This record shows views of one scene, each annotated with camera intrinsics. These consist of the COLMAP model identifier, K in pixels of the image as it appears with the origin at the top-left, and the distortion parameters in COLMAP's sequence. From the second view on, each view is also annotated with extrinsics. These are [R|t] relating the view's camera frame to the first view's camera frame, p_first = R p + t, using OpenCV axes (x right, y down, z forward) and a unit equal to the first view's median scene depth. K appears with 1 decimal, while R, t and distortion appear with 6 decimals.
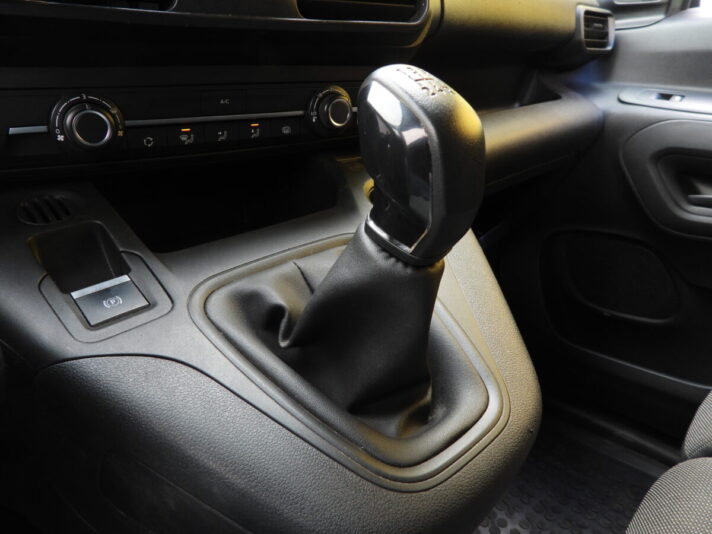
lens RADIAL K [[500.4, 0, 353.9], [0, 500.4, 266.6], [0, 0, 1]] dist [-0.028391, 0.003830]
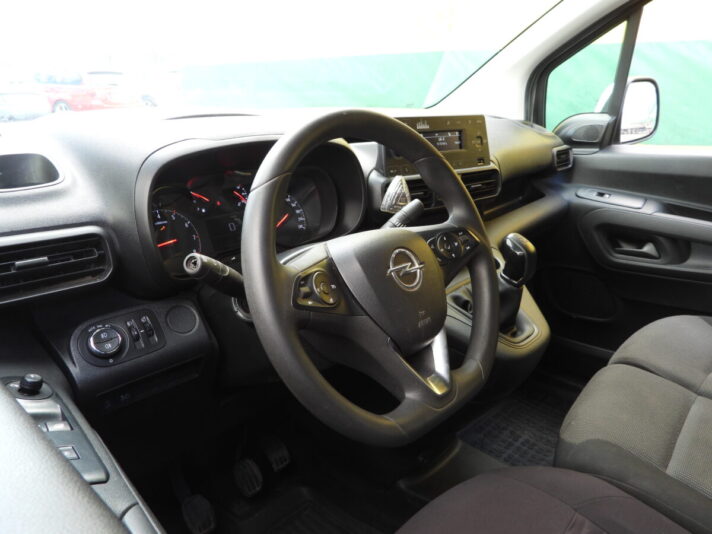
lens RADIAL K [[500.4, 0, 357.4], [0, 500.4, 266.9], [0, 0, 1]] dist [-0.028391, 0.003830]
pose [[0.998498, -0.009765, 0.053918, -0.372439], [0.012685, 0.998456, -0.054087, 0.011631], [-0.053307, 0.054690, 0.997079, -0.773756]]
